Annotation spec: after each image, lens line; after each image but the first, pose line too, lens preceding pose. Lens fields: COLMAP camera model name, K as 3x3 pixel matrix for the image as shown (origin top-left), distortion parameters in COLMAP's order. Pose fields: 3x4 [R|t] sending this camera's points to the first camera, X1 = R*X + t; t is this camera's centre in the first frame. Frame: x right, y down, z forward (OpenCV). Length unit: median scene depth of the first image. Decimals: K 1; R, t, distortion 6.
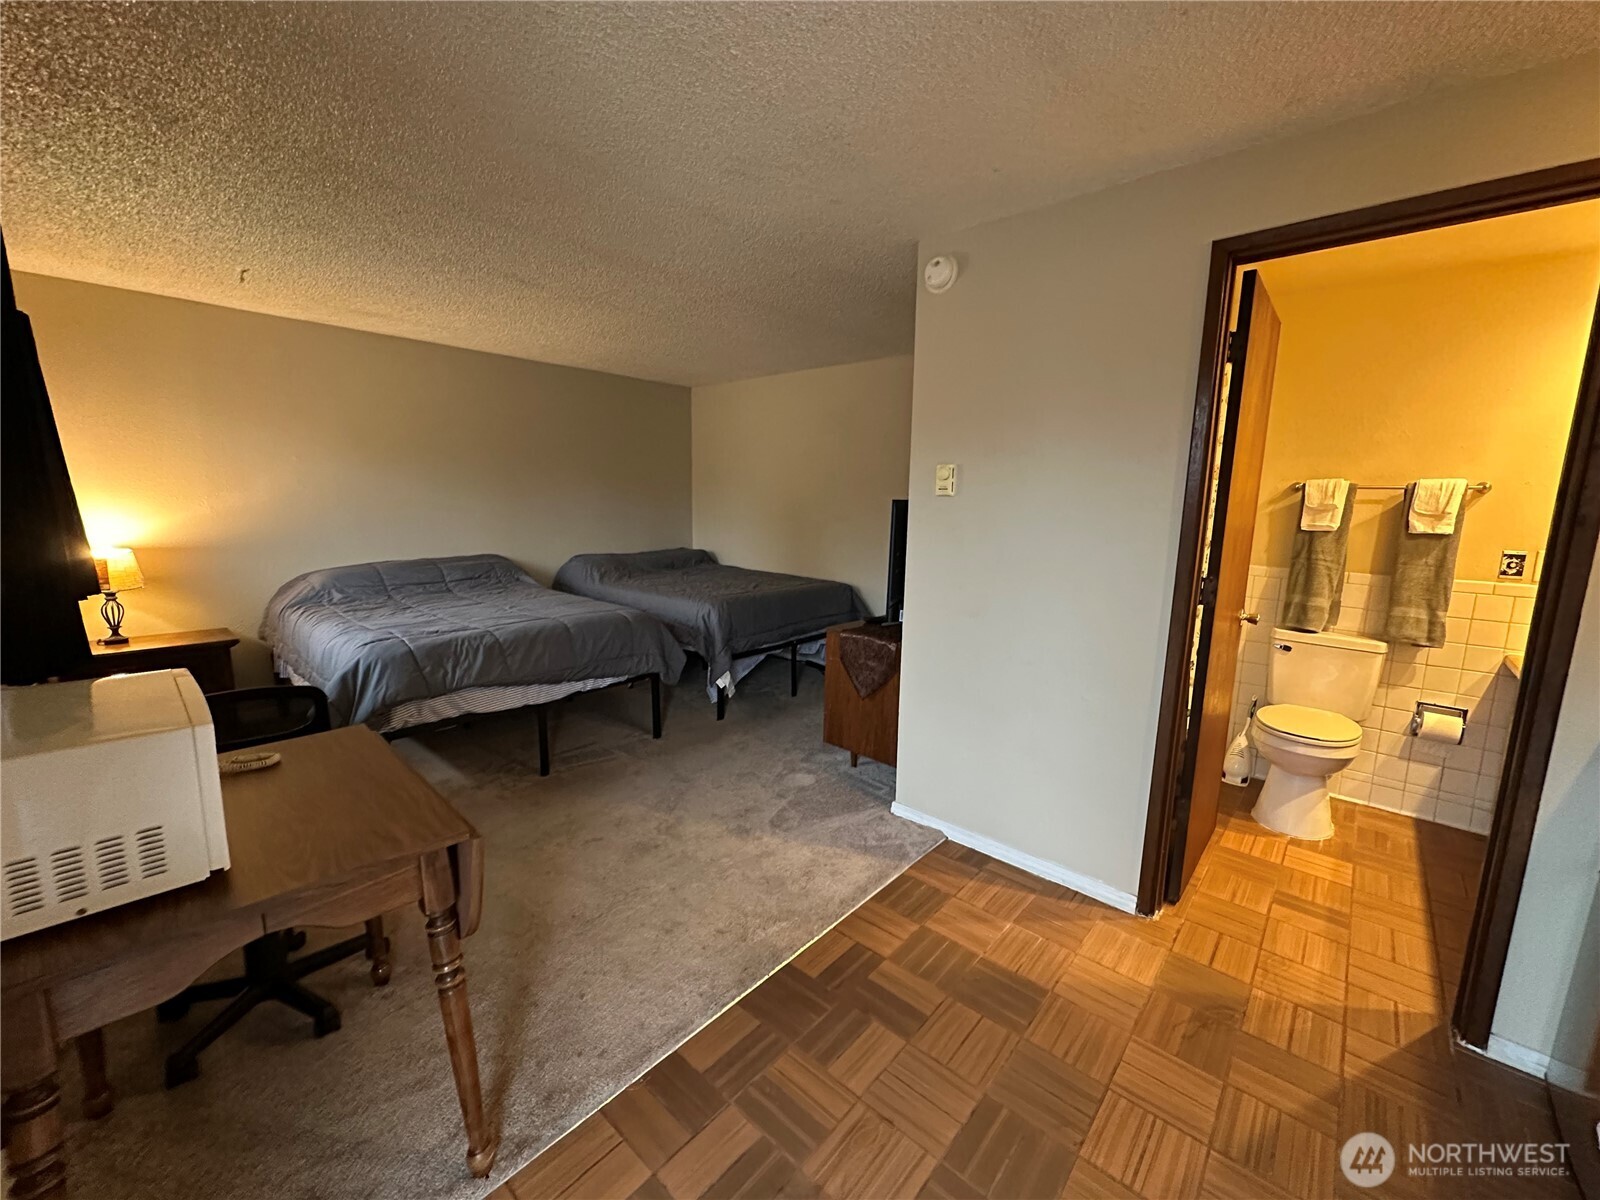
lens RADIAL K [[637.8, 0, 800.0], [0, 637.8, 600.0], [0, 0, 1]] dist [-0.000617, -0.000019]
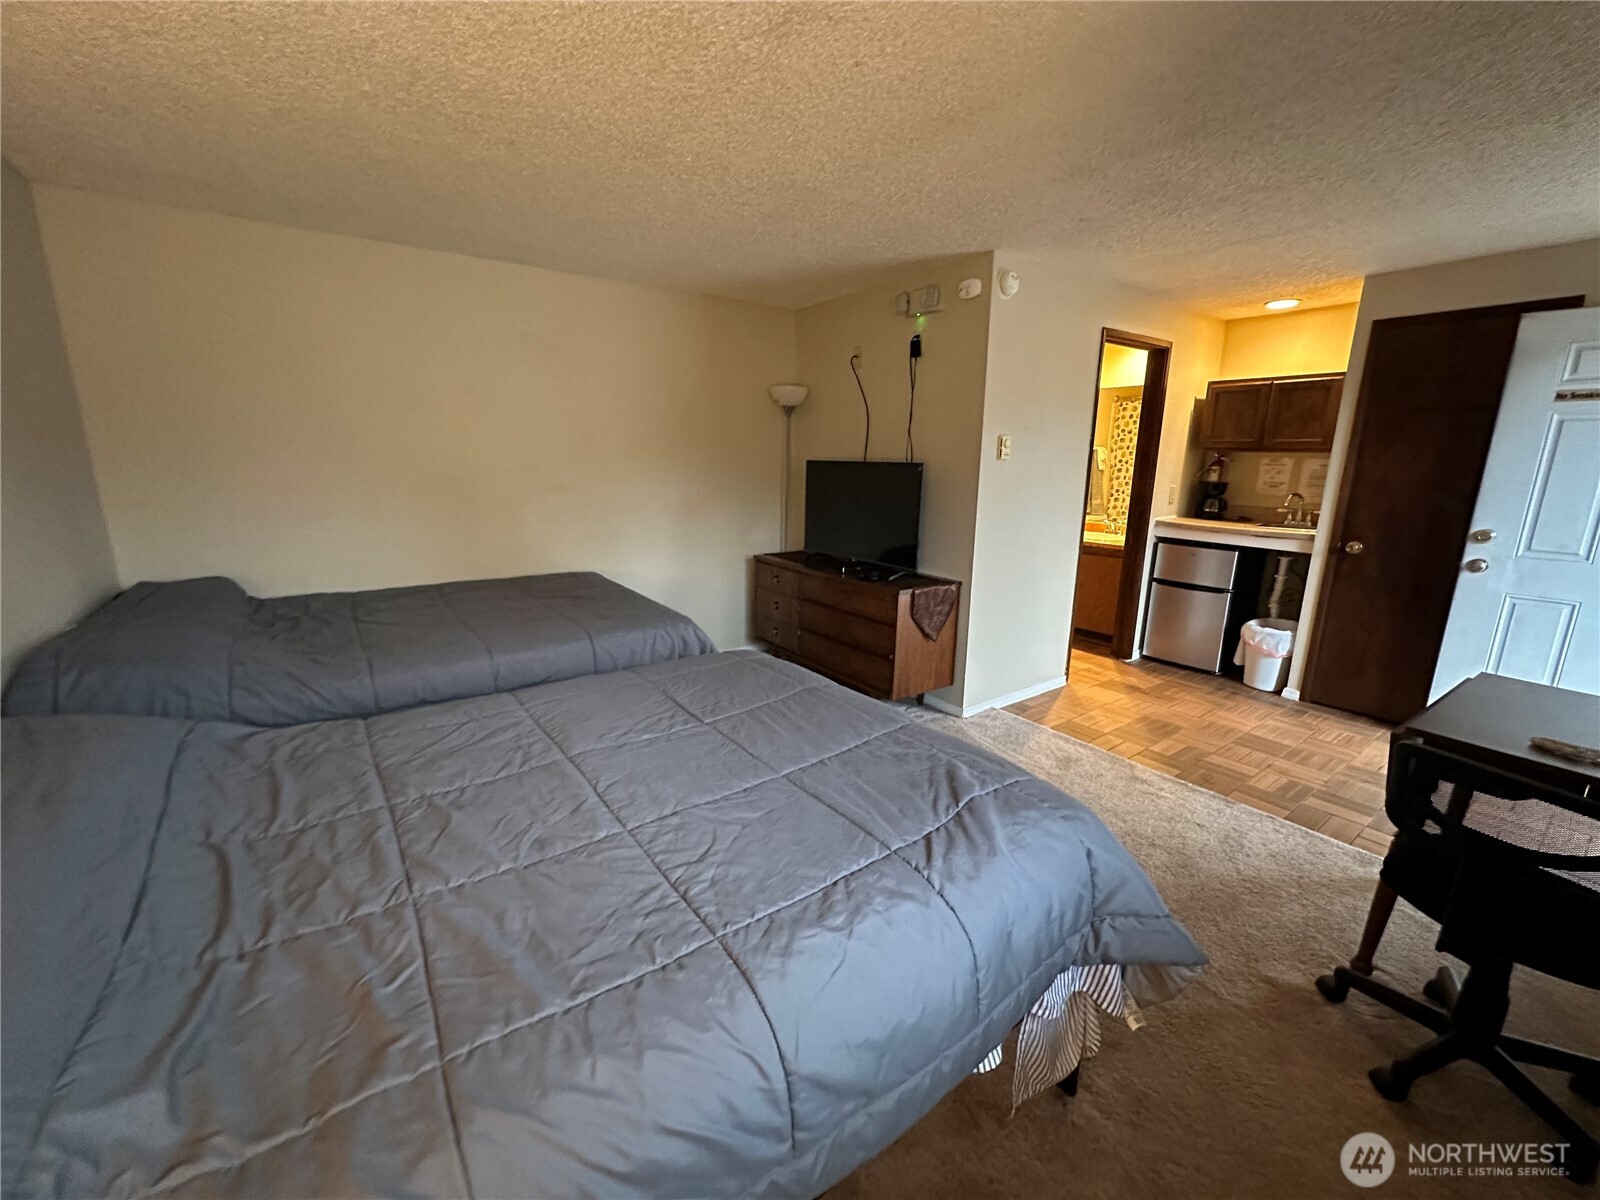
lens RADIAL K [[637.8, 0, 800.0], [0, 637.8, 600.0], [0, 0, 1]] dist [-0.000617, -0.000019]
pose [[0.198073, -0.228976, 0.953067, -1.573538], [0.149396, 0.968024, 0.201521, -0.279981], [-0.968735, 0.102469, 0.225947, 1.515324]]
